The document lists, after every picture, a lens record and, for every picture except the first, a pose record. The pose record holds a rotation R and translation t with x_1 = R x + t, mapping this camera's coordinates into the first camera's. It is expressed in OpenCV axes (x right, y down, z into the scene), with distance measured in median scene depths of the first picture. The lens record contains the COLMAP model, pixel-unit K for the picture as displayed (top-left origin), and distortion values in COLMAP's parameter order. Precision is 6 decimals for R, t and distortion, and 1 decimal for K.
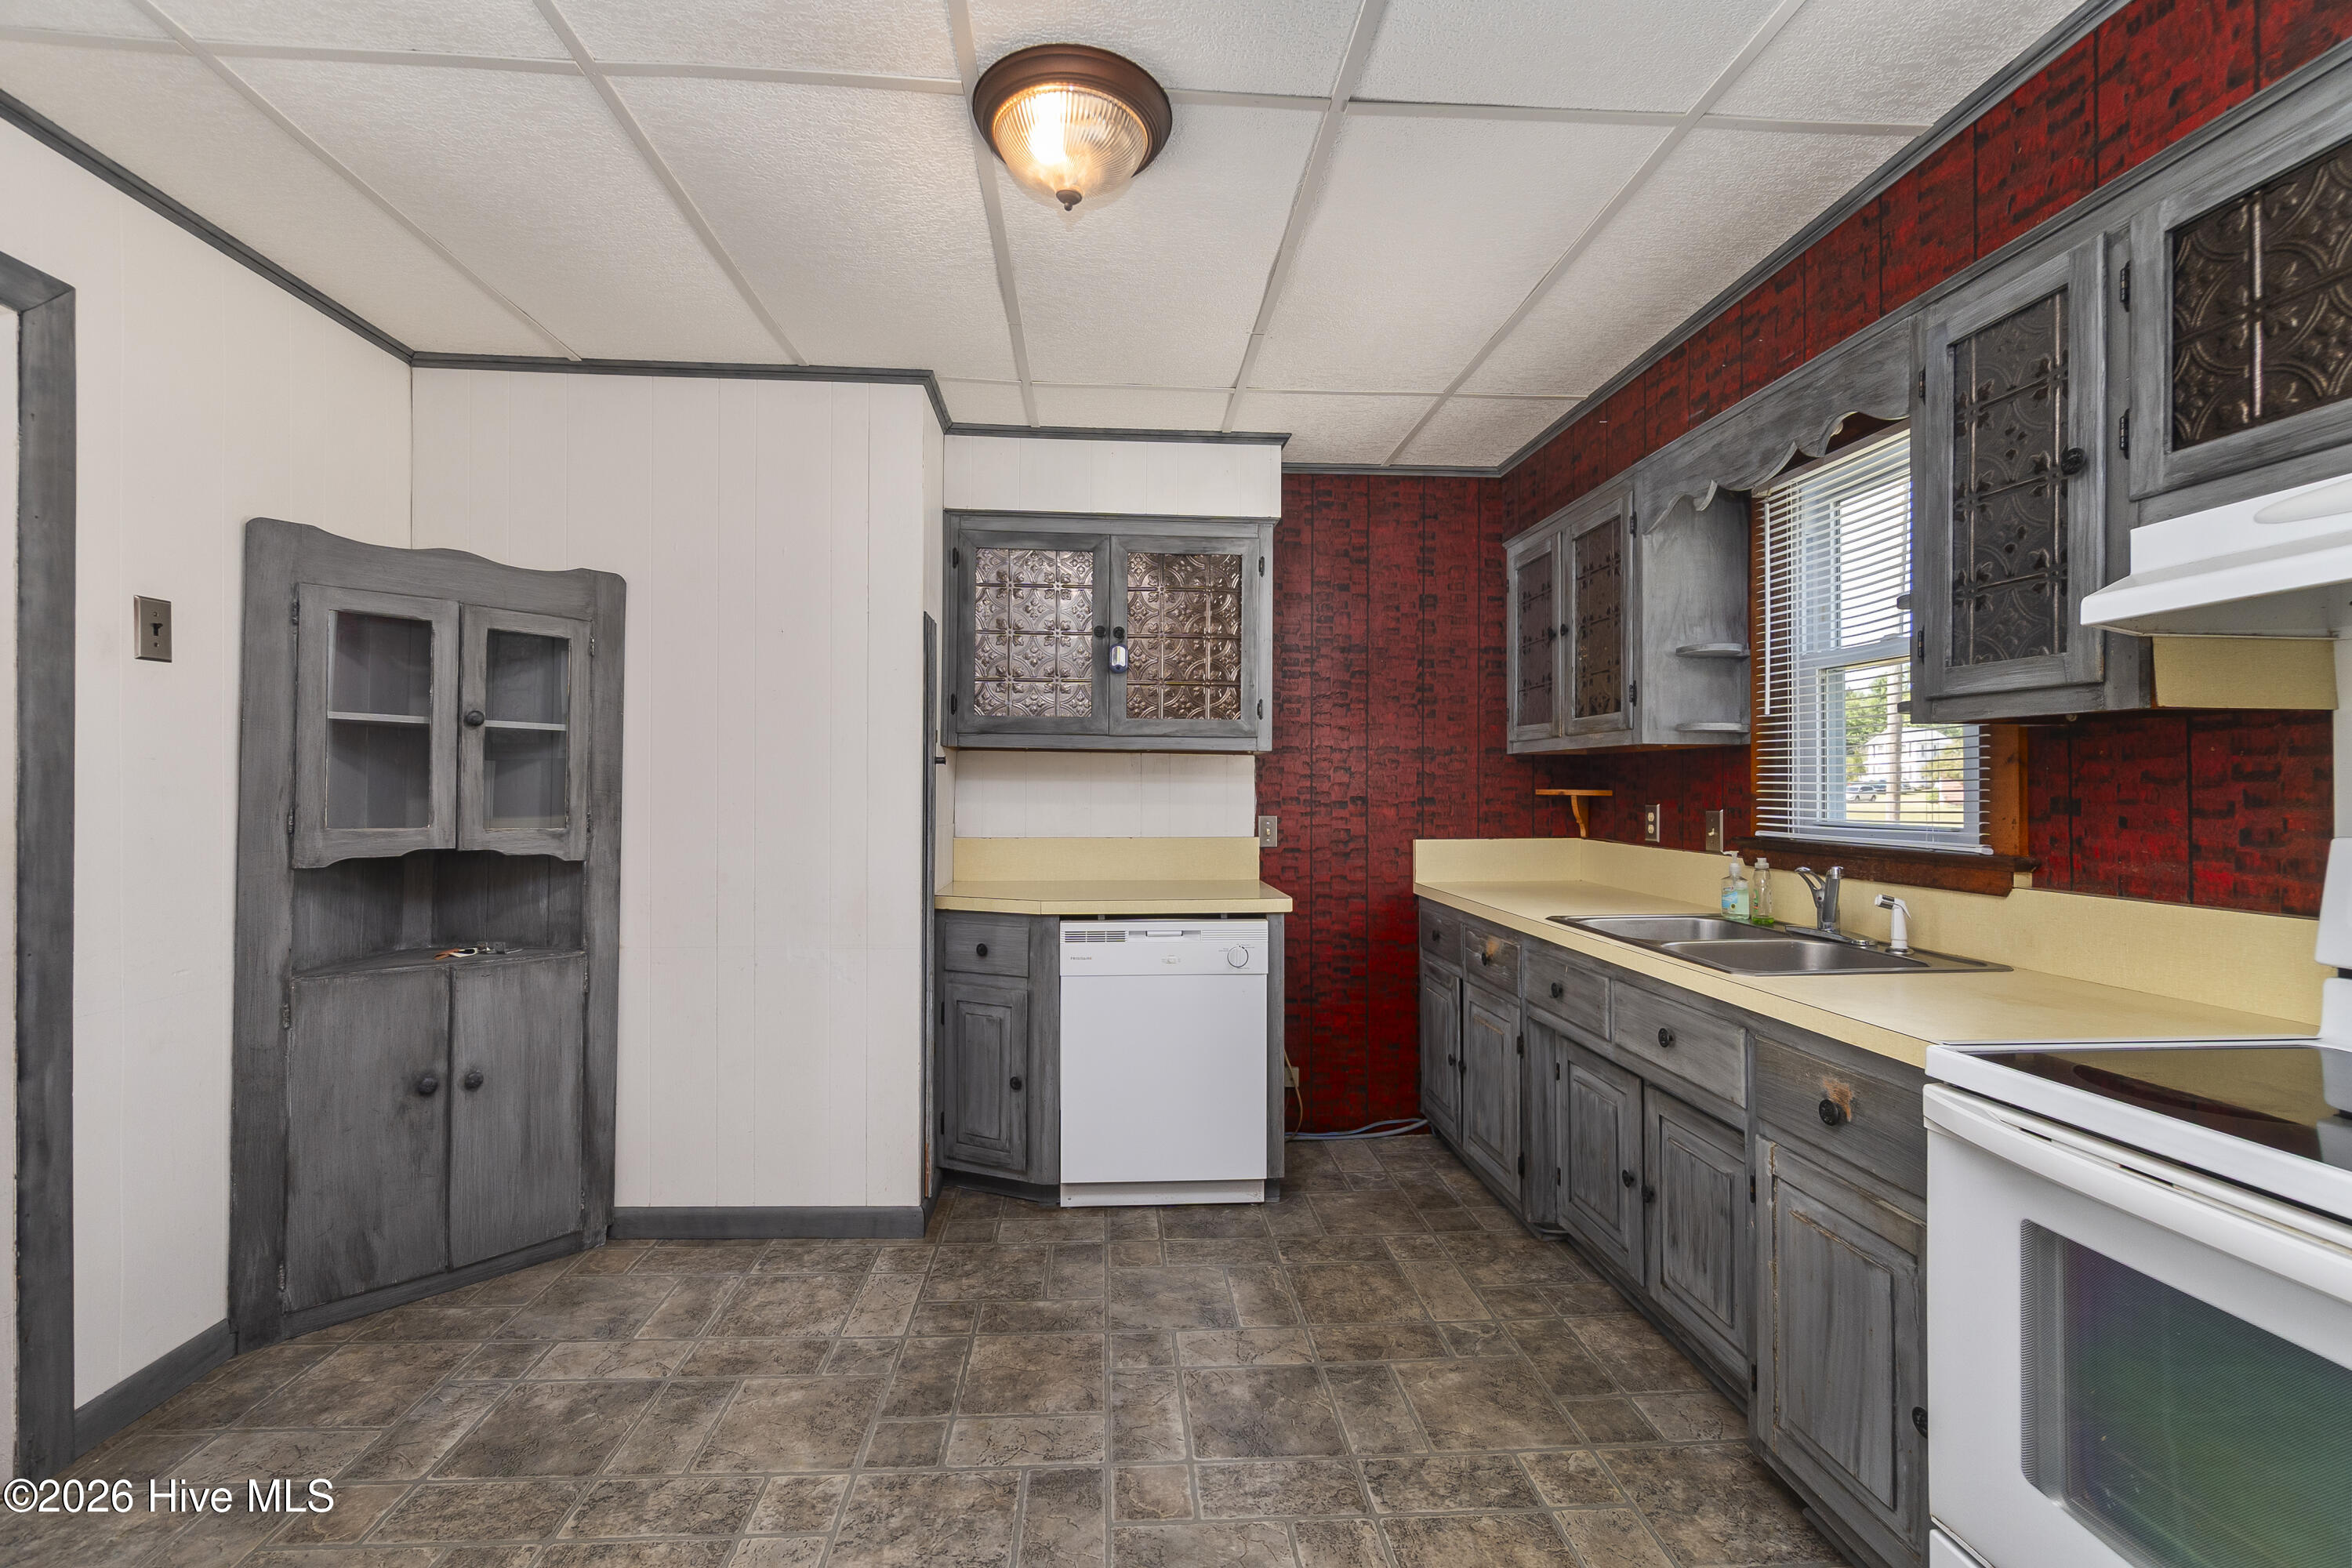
lens RADIAL K [[1013.5, 0, 1168.7], [0, 1013.5, 779.6], [0, 0, 1]] dist [-0.001226, 0.000951]
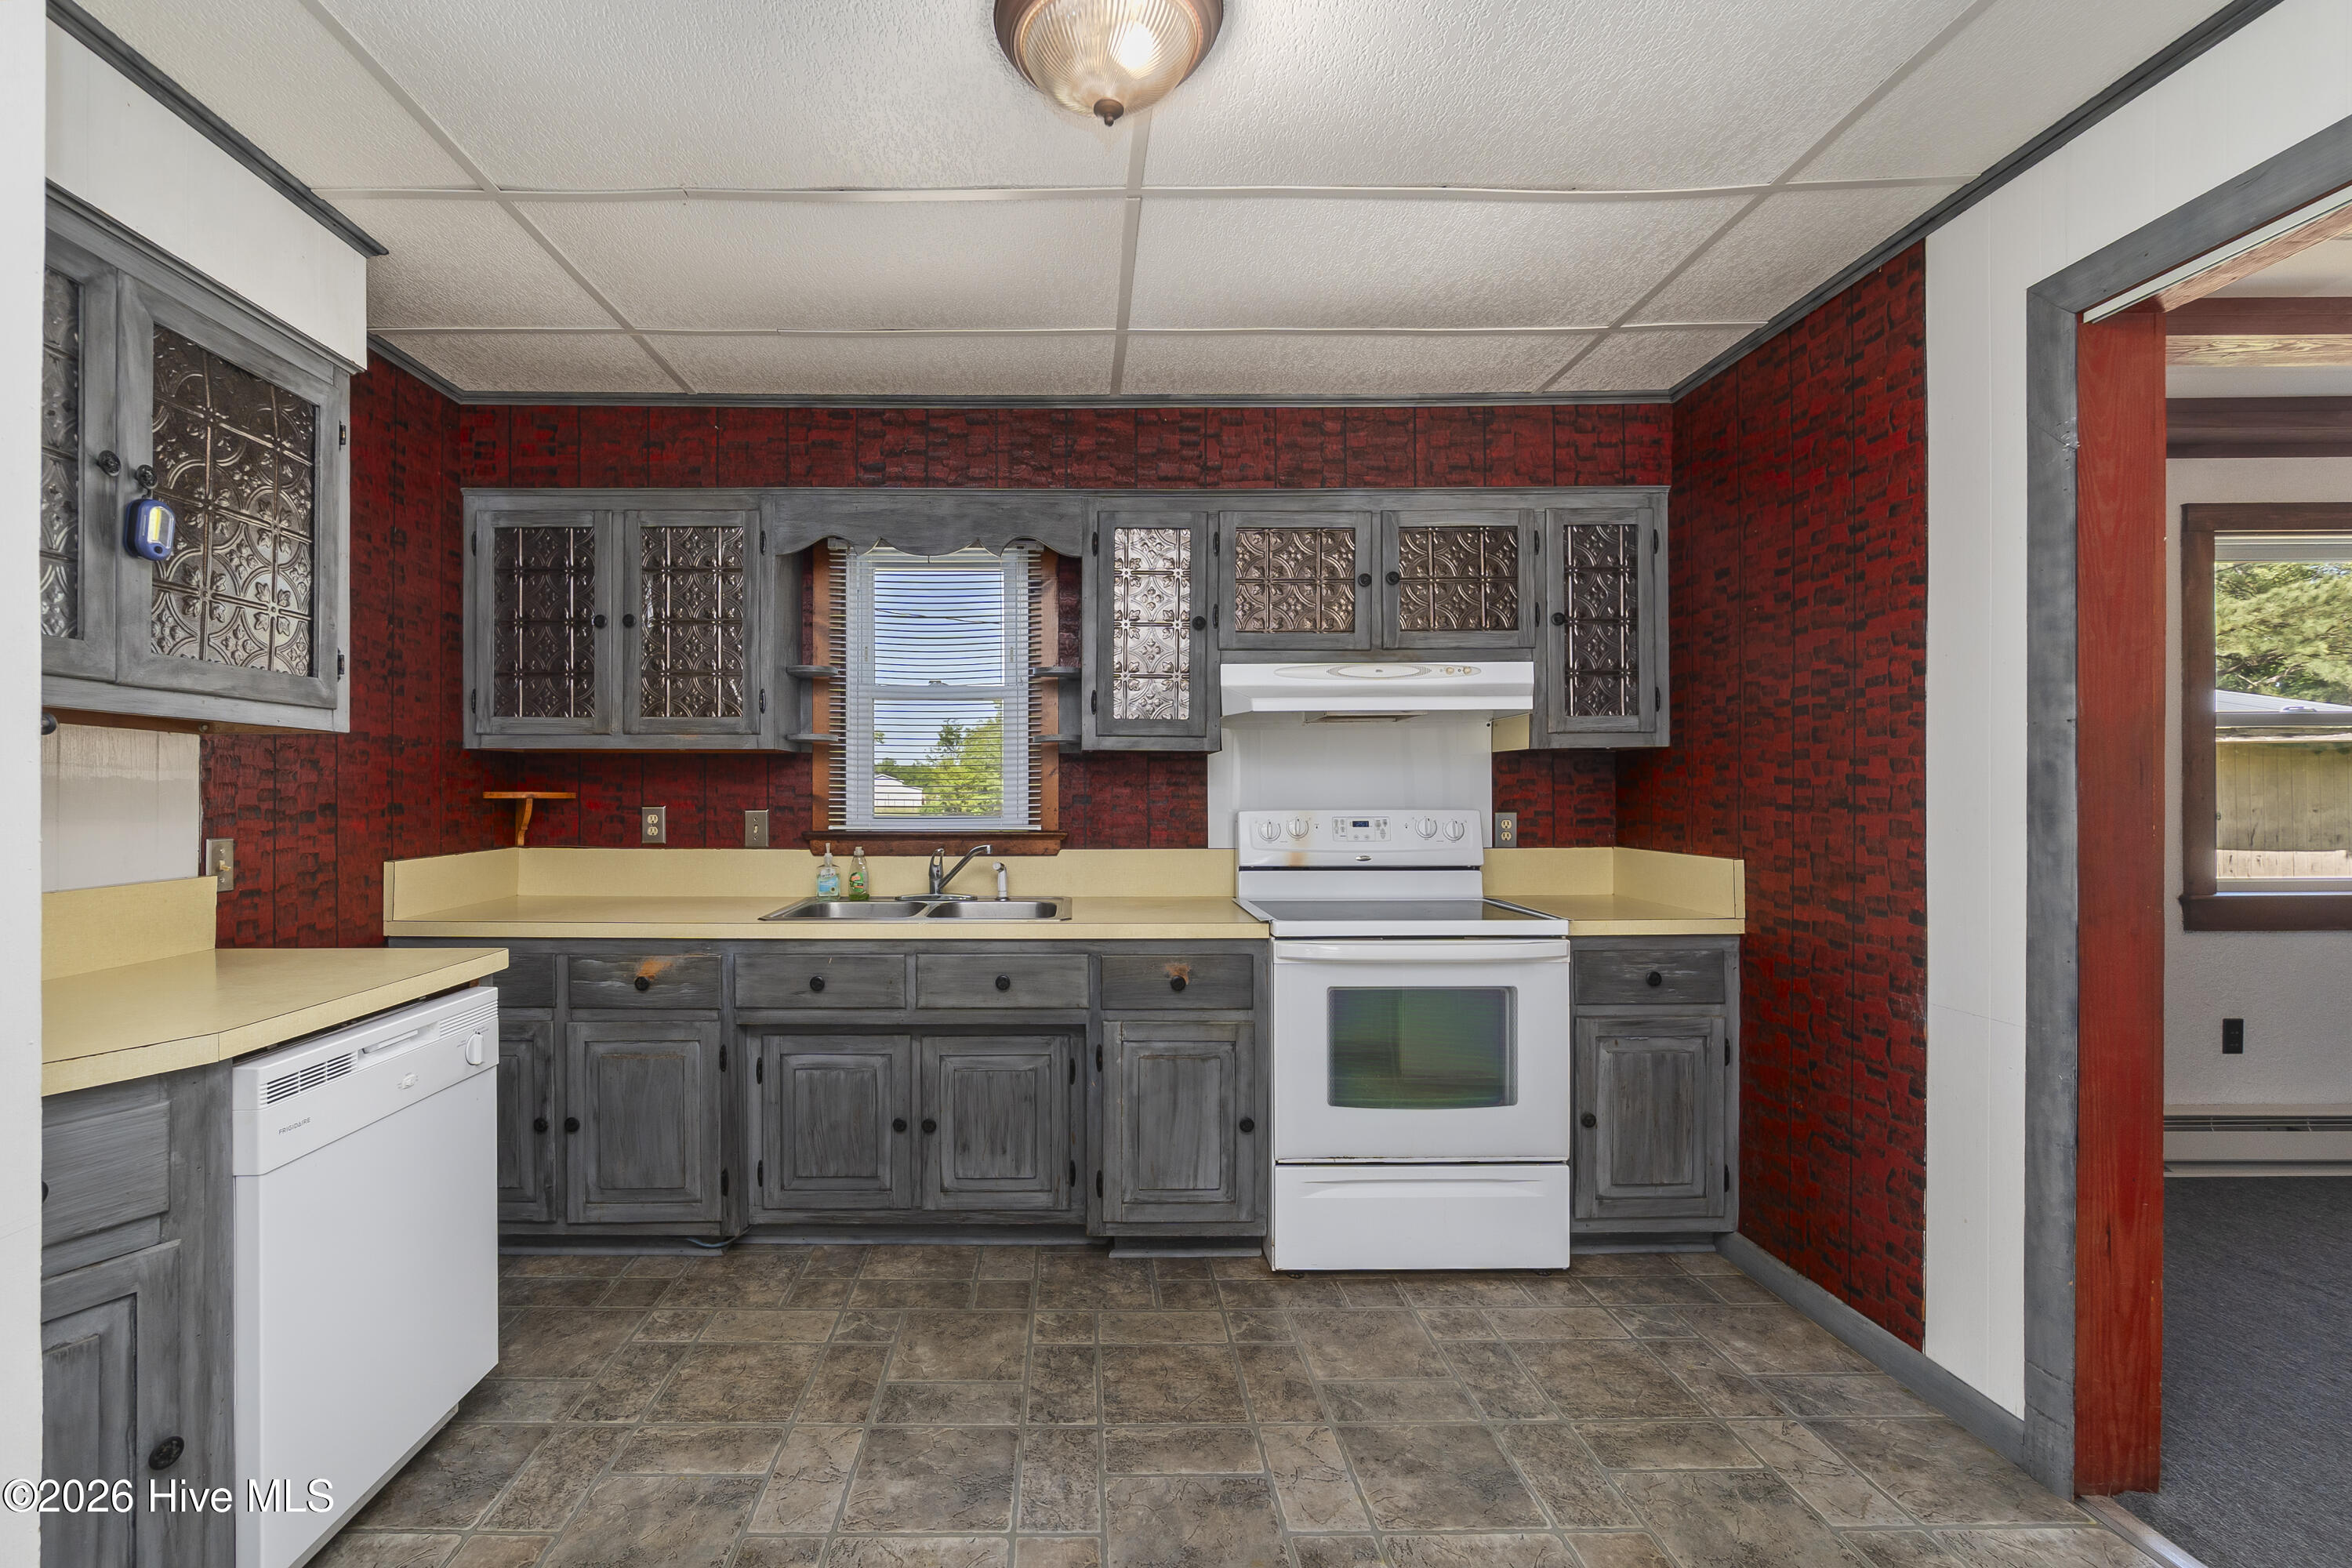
lens RADIAL K [[957.7, 0, 1172.6], [0, 957.7, 787.6], [0, 0, 1]] dist [-0.000739, 0.000081]
pose [[0.064363, 0.001144, 0.997926, -0.537239], [-0.008231, 0.999966, -0.000616, 0.002327], [-0.997893, -0.008175, 0.064370, 0.525232]]
